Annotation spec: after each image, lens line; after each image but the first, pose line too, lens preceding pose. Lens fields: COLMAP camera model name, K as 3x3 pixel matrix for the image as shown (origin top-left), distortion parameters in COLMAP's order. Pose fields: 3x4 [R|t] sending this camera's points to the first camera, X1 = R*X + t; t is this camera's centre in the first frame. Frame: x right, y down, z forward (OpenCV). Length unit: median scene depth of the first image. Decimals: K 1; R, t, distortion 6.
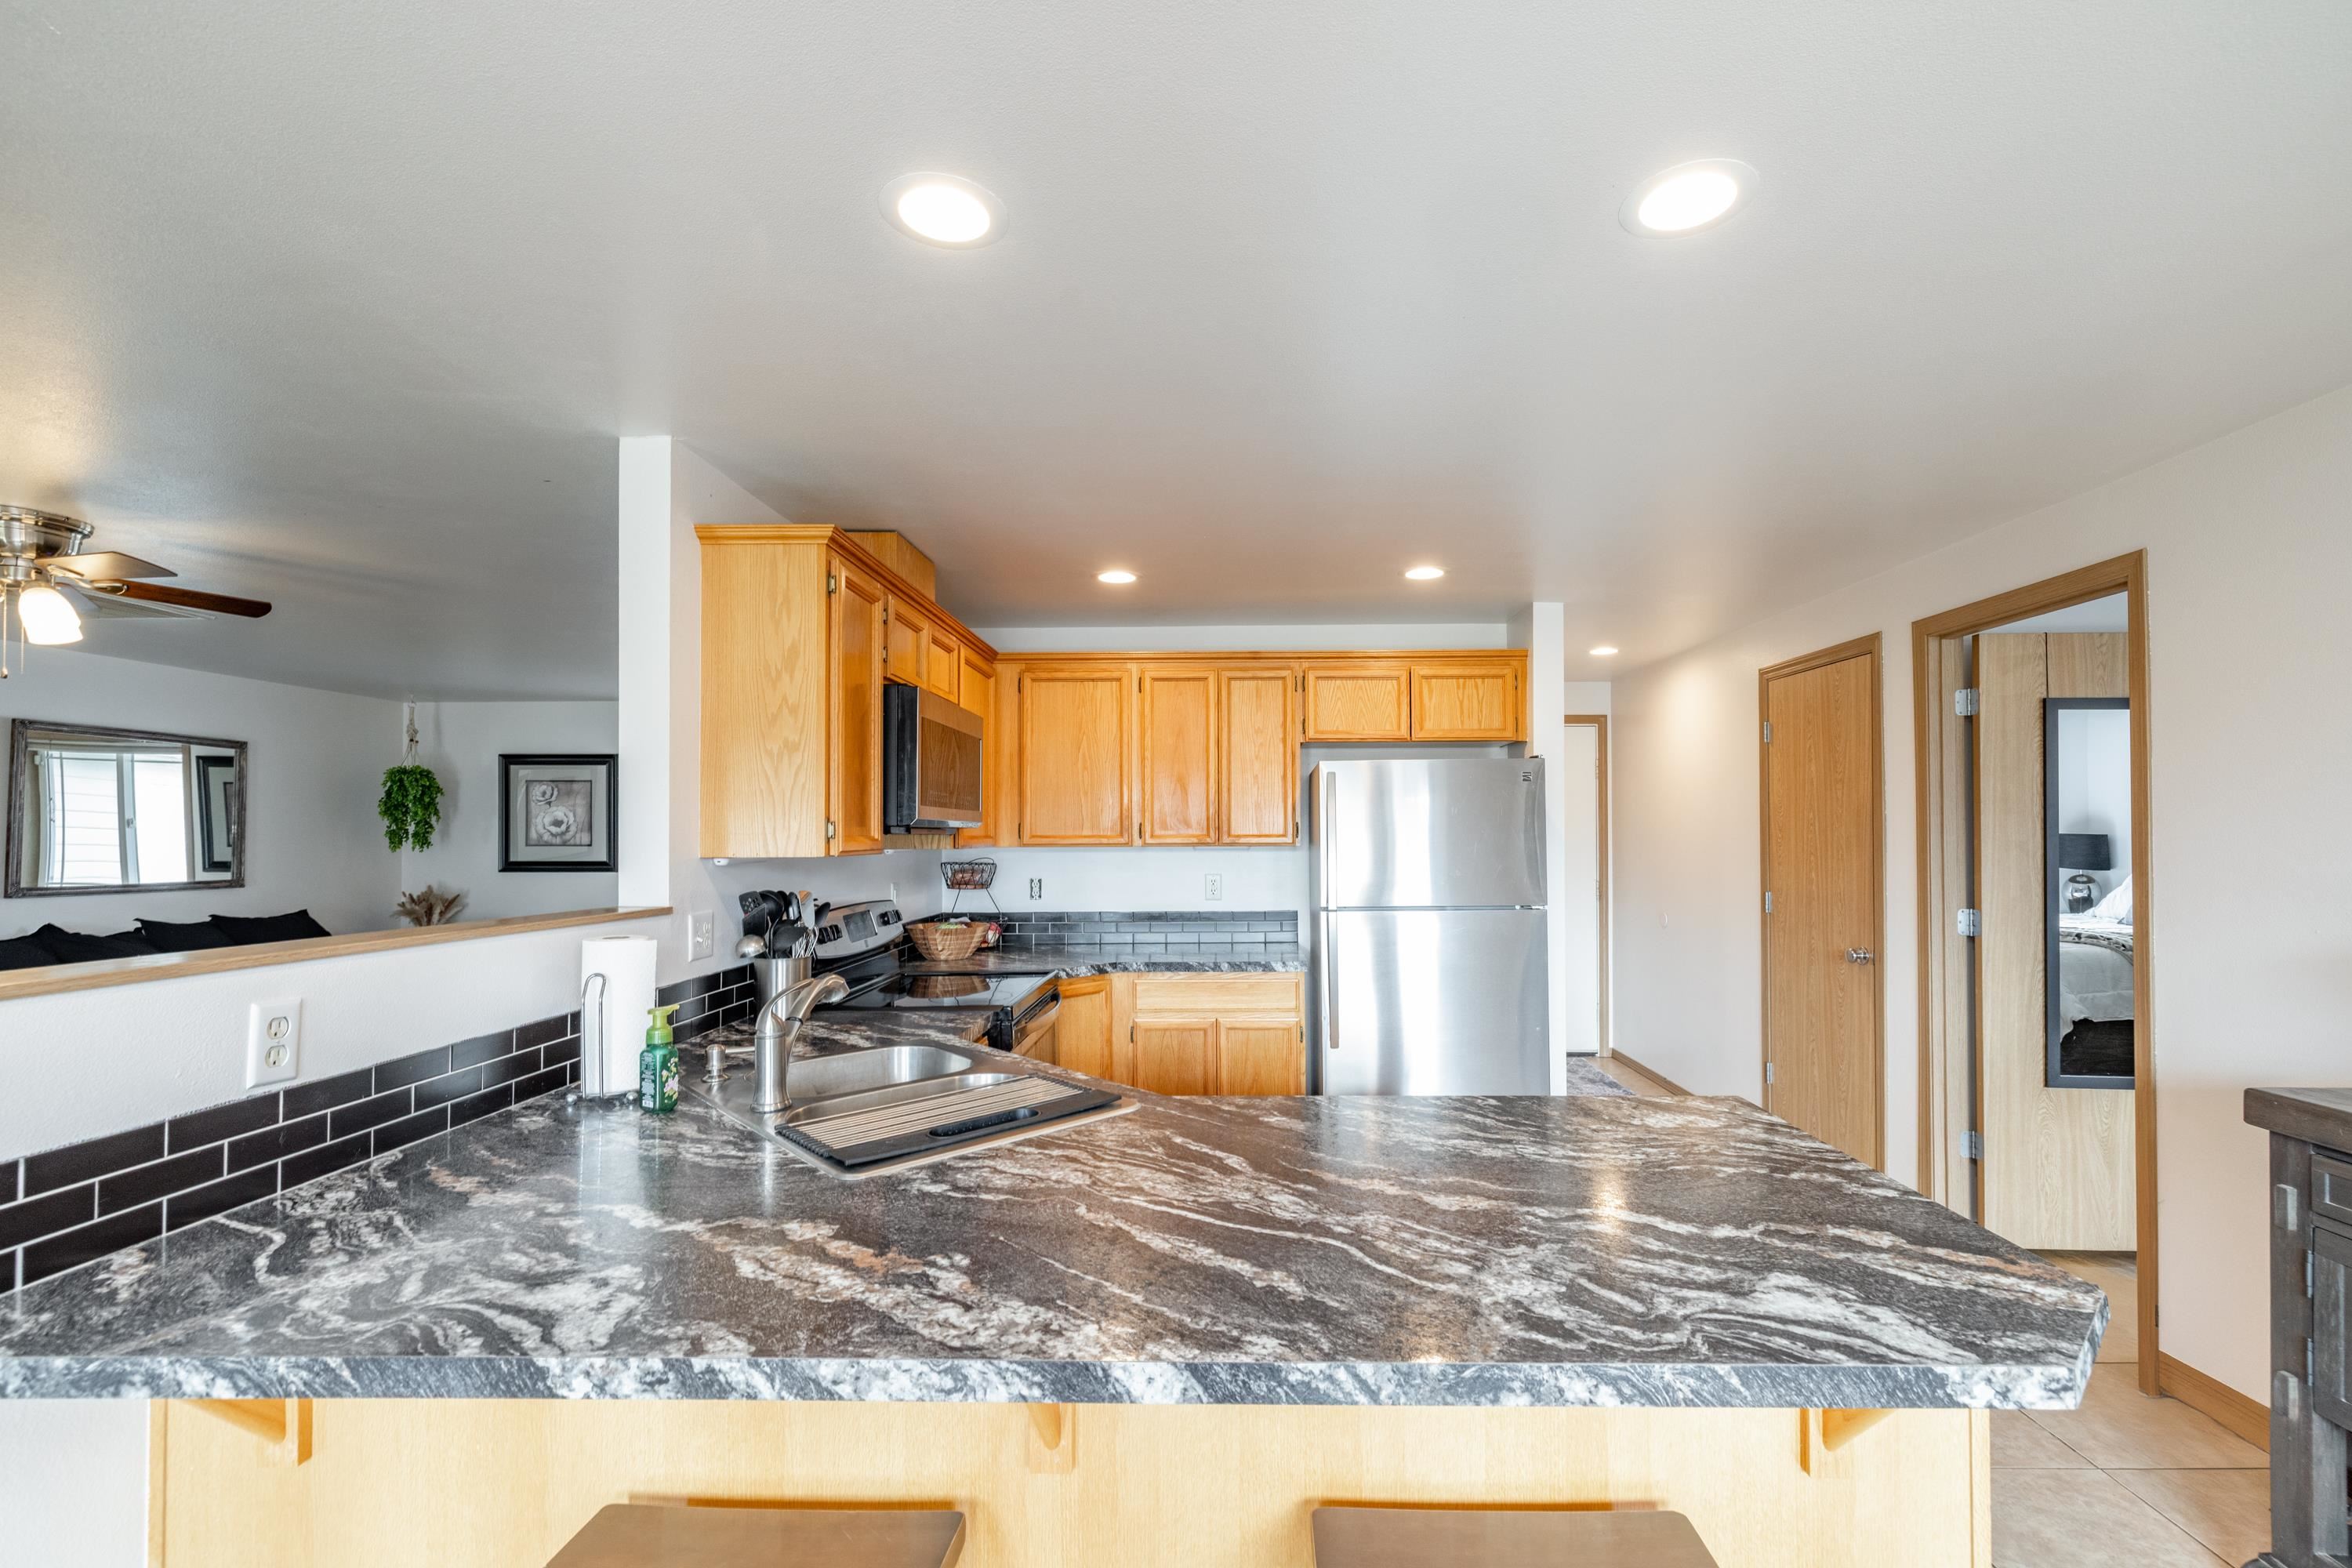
lens RADIAL K [[1009.9, 0, 1211.4], [0, 1009.9, 815.5], [0, 0, 1]] dist [0.002467, 0.000117]
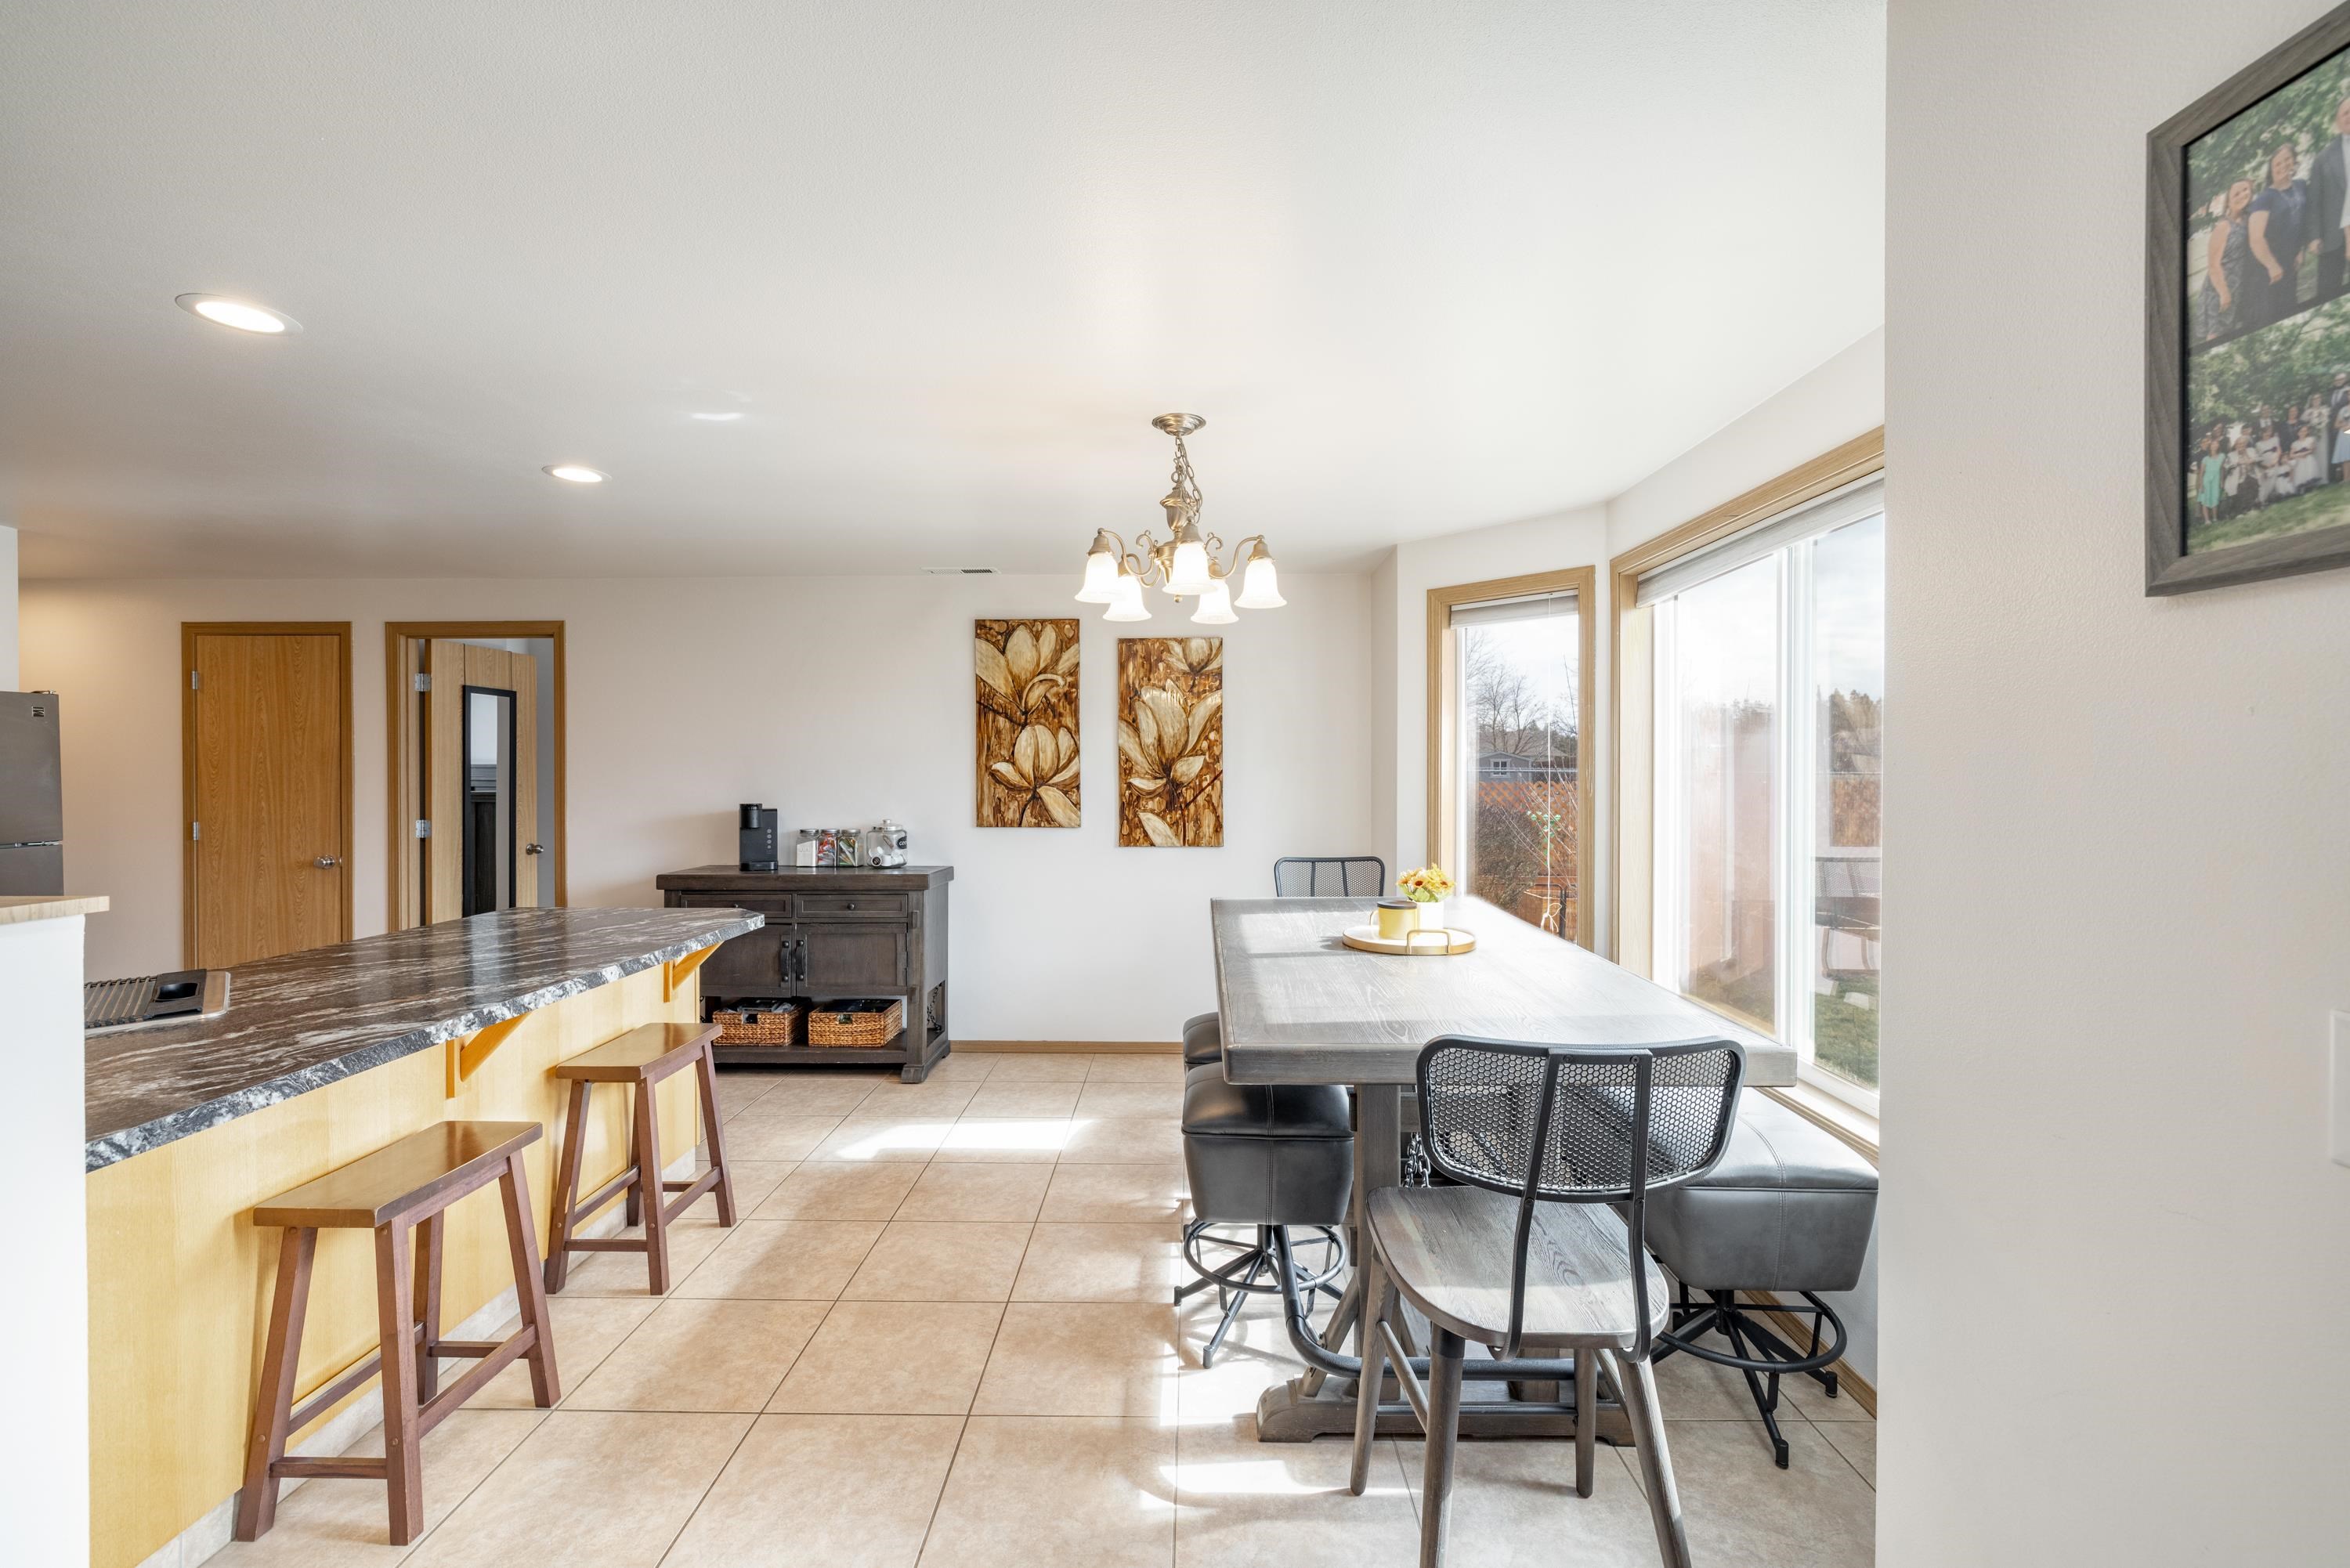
lens RADIAL K [[985.4, 0, 1177.5], [0, 985.4, 783.2], [0, 0, 1]] dist [0.002083, -0.000350]
pose [[0.003499, -0.011514, 0.999928, -0.731132], [-0.015317, 0.999816, 0.011566, 0.003435], [-0.999877, -0.015356, 0.003322, -0.132410]]
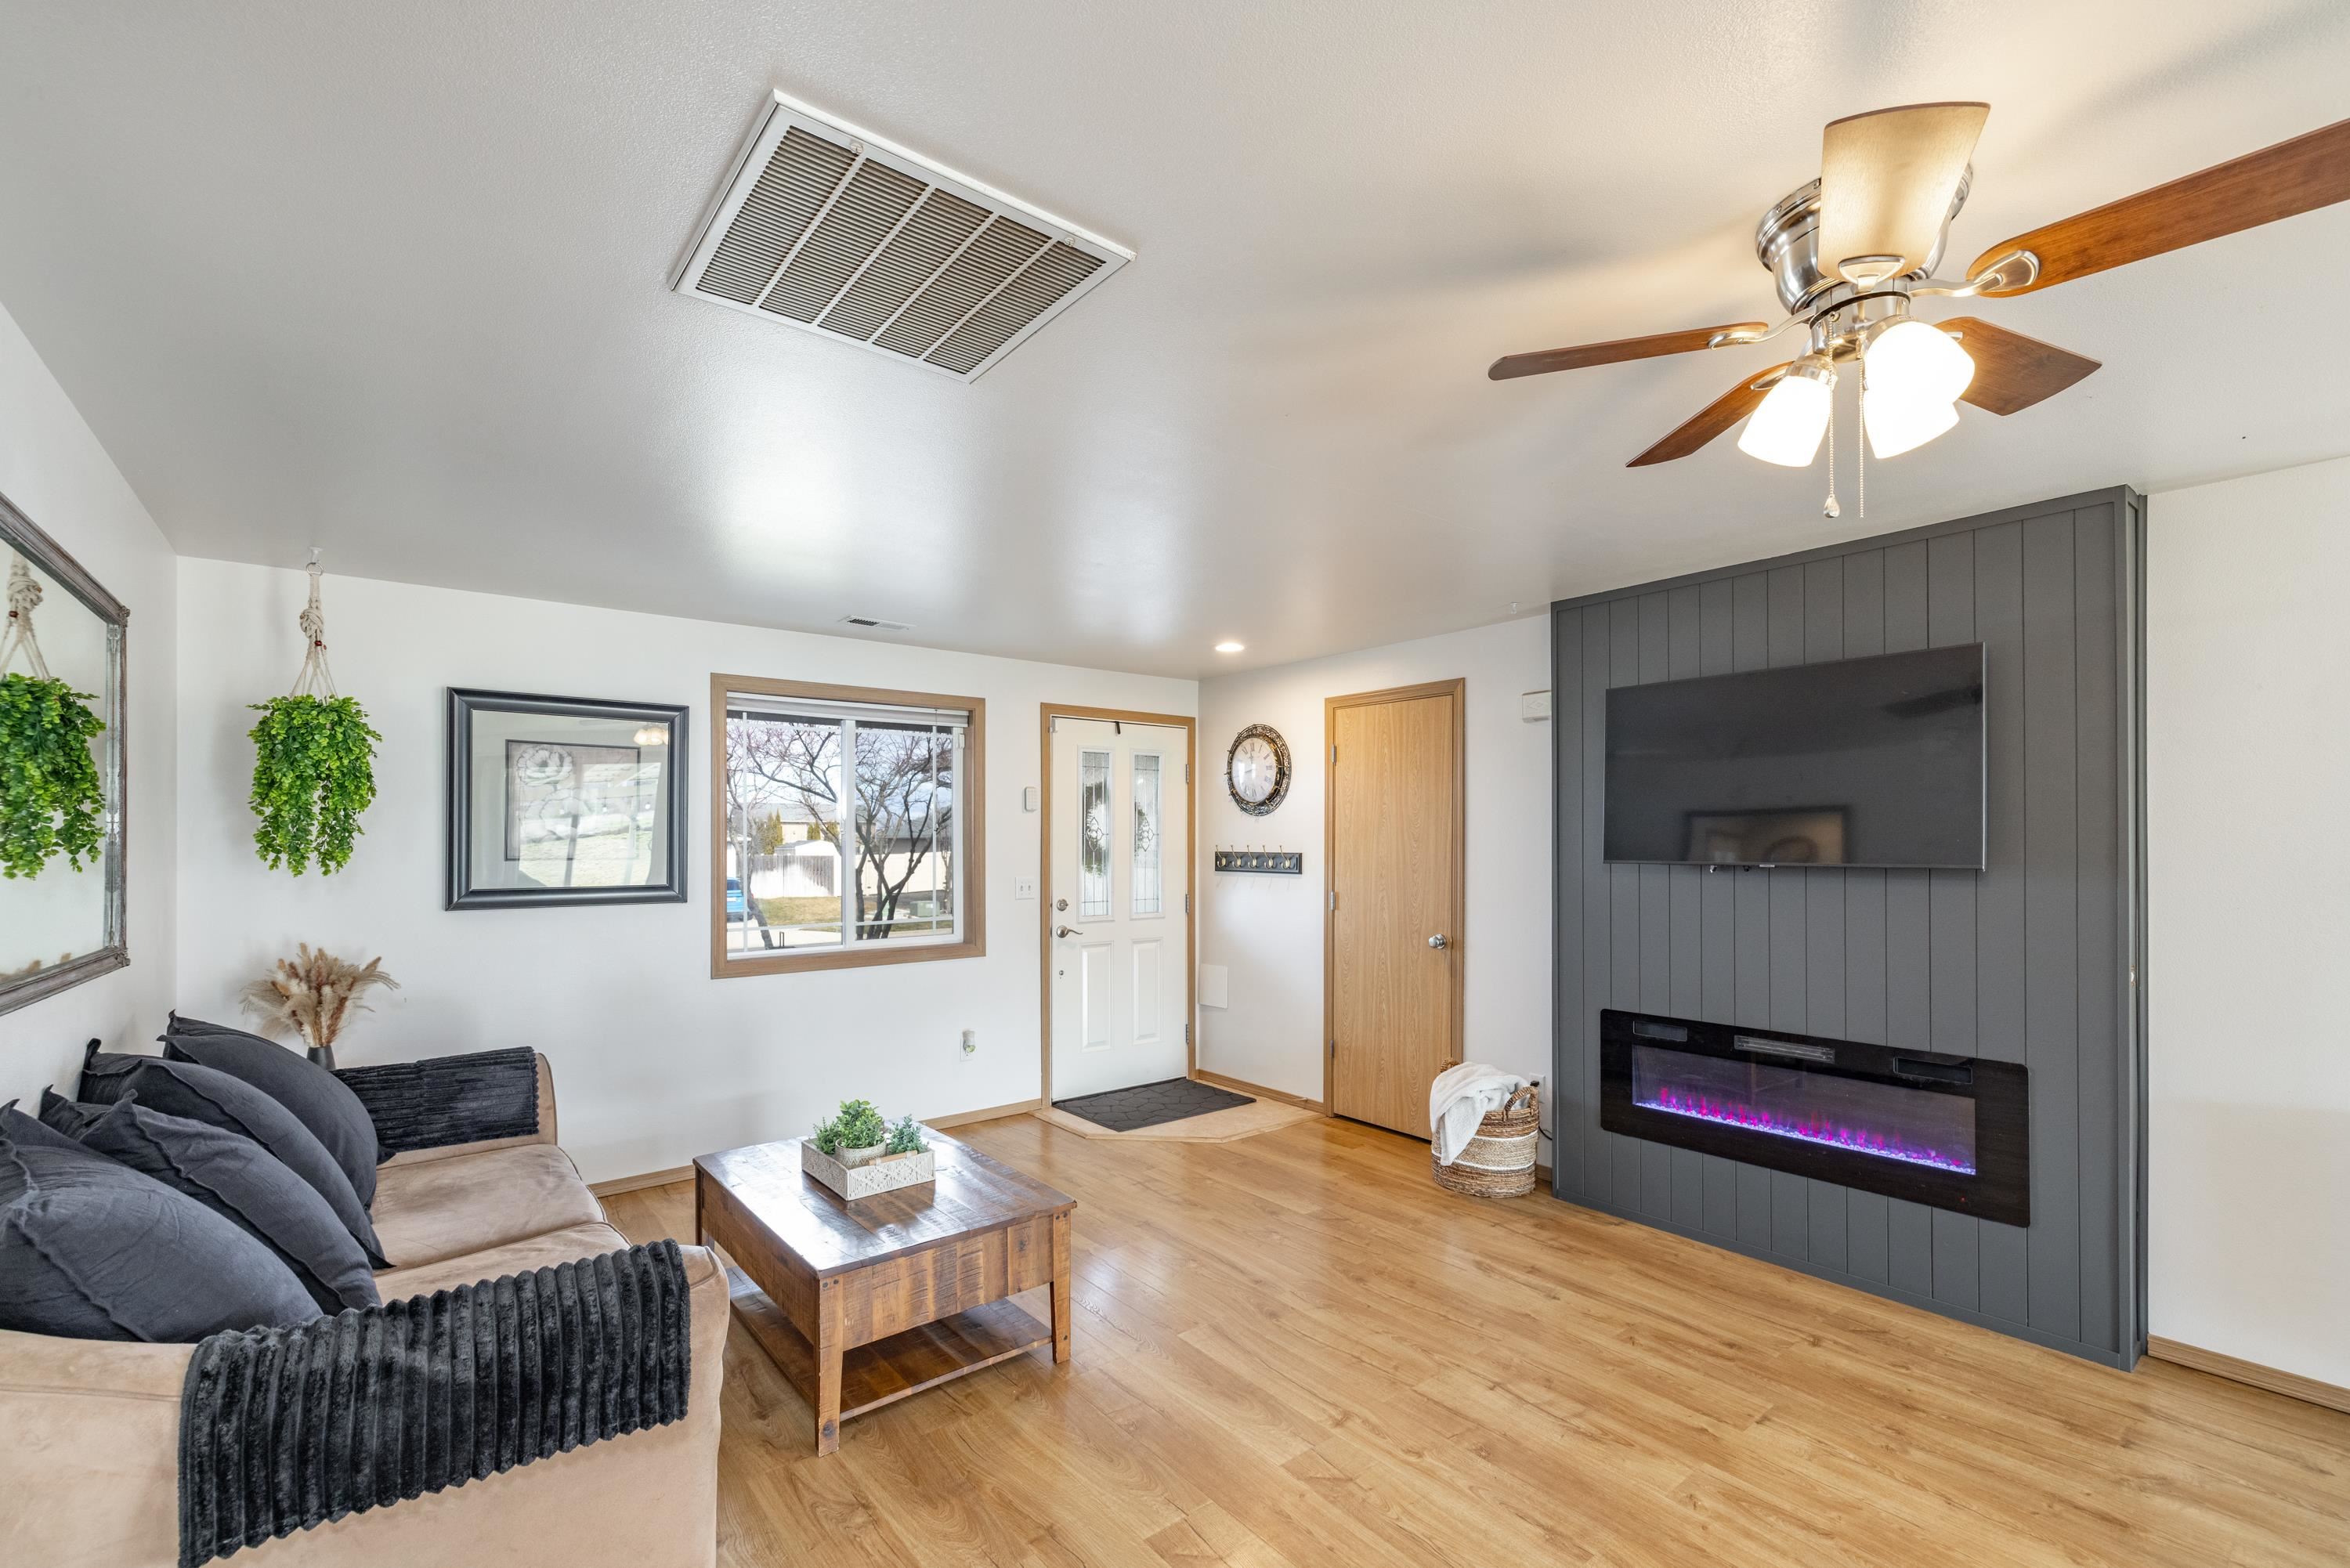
lens RADIAL K [[1012.8, 0, 1174.8], [0, 1012.8, 831.8], [0, 0, 1]] dist [0.001074, -0.000242]
pose [[0.774969, 0.007486, 0.631955, -1.543835], [-0.011443, 0.999932, 0.002187, 0.018919], [-0.631896, -0.008926, 0.775002, 0.713816]]
